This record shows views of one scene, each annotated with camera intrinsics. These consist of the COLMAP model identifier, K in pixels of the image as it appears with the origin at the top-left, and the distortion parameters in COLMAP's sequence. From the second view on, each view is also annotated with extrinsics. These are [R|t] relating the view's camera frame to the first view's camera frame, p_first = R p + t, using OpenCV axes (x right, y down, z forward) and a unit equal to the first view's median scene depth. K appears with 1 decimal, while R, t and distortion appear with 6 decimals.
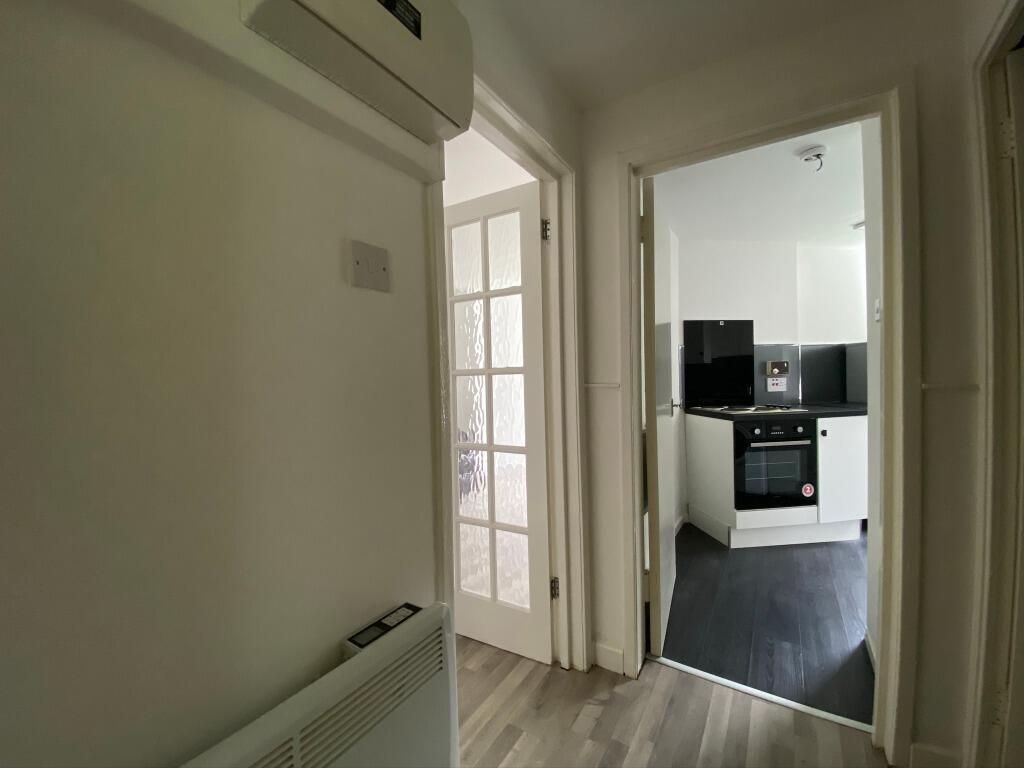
lens RADIAL K [[411.0, 0, 512.0], [0, 411.0, 384.0], [0, 0, 1]] dist [-0.000382, -0.000122]
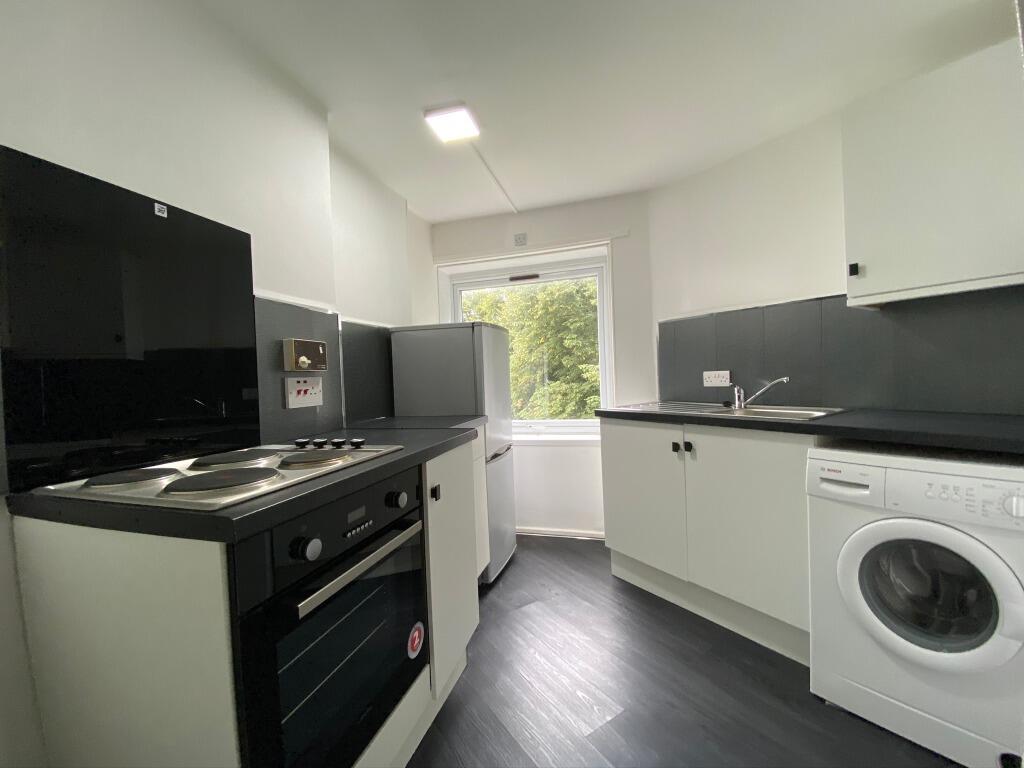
lens RADIAL K [[411.0, 0, 512.0], [0, 411.0, 384.0], [0, 0, 1]] dist [-0.000382, -0.000122]
pose [[0.396923, -0.001577, 0.917851, 0.315502], [0.045661, 0.998794, -0.018030, 0.011377], [-0.916716, 0.049067, 0.396516, 0.609005]]
